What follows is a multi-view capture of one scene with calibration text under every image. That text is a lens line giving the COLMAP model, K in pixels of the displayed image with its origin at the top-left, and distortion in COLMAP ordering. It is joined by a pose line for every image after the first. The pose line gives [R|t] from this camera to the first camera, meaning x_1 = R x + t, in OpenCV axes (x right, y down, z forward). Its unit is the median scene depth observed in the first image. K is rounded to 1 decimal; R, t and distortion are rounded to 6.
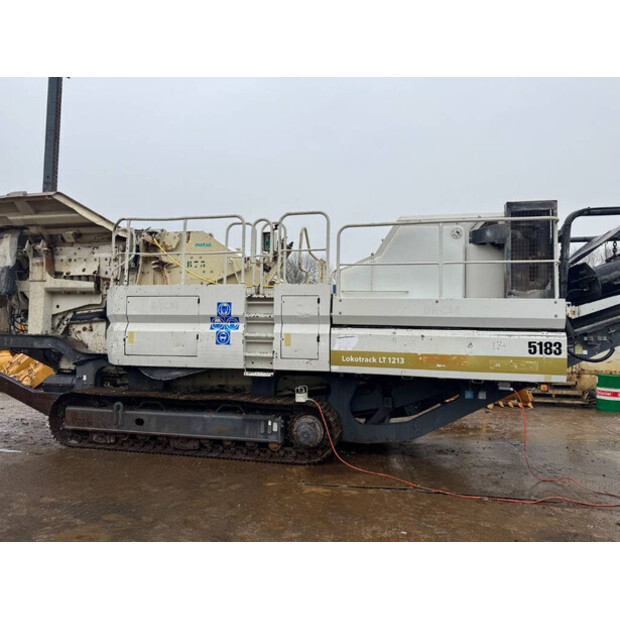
lens RADIAL K [[430.4, 0, 311.9], [0, 430.4, 312.4], [0, 0, 1]] dist [0.065838, -0.063988]
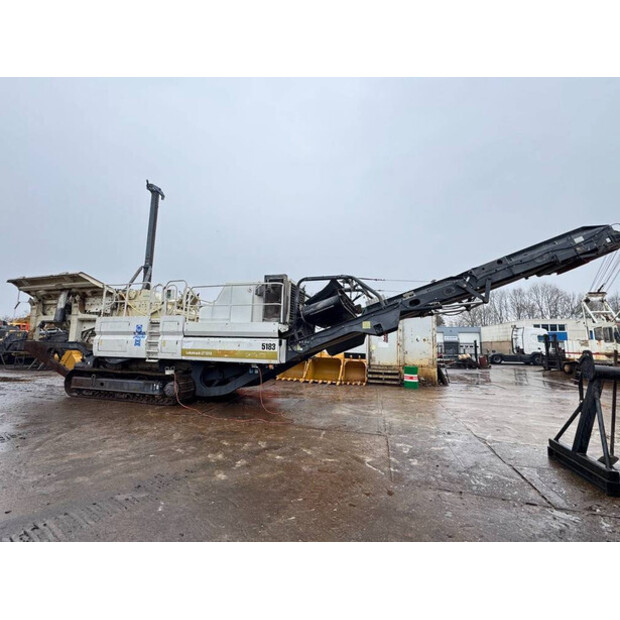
lens RADIAL K [[278.9, 0, 311.1], [0, 278.9, 309.9], [0, 0, 1]] dist [0.001567, -0.000430]
pose [[0.996716, -0.009195, -0.080452, 0.724066], [0.002990, 0.997033, -0.076912, 0.010145], [0.080921, 0.076419, 0.993787, -0.252255]]
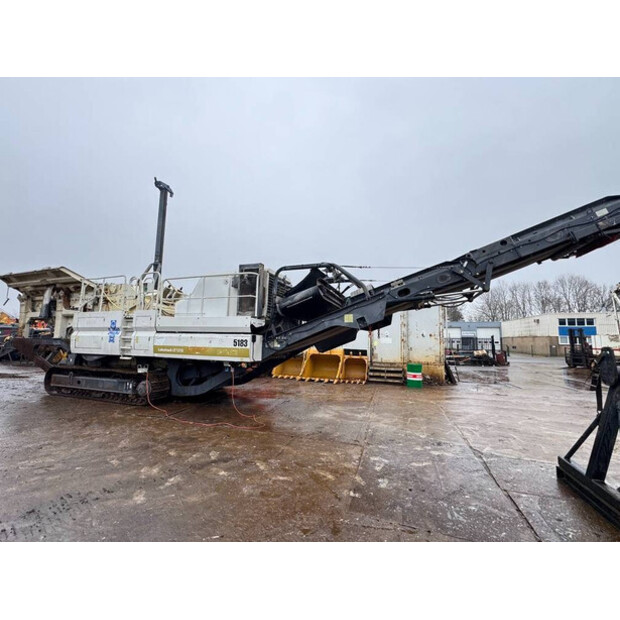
lens RADIAL K [[278.9, 0, 311.5], [0, 278.9, 310.1], [0, 0, 1]] dist [0.001567, -0.000430]
pose [[0.990507, -0.016595, -0.136455, 0.859346], [0.008080, 0.997998, -0.062720, 0.016802], [0.137223, 0.061022, 0.988659, -0.115975]]
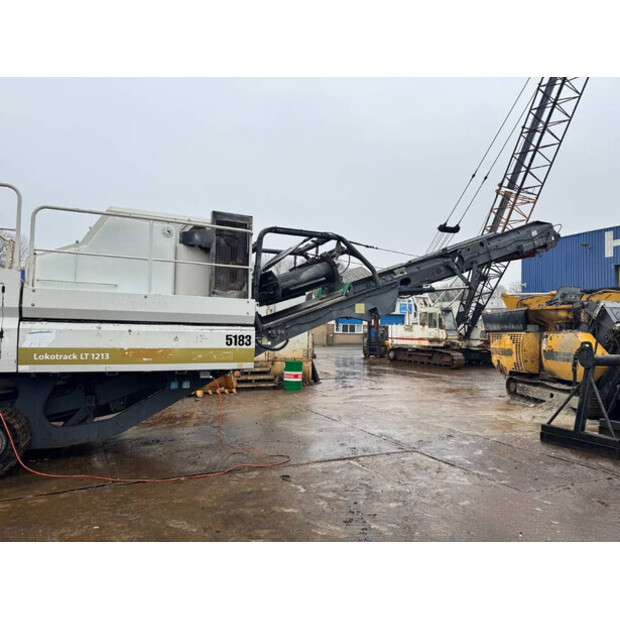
lens RADIAL K [[430.4, 0, 306.9], [0, 430.4, 314.3], [0, 0, 1]] dist [0.065838, -0.063988]
pose [[0.820735, 0.019999, 0.570958, 0.015654], [-0.030065, 0.999514, 0.008208, -0.003458], [-0.570517, -0.023902, 0.820938, -0.053107]]
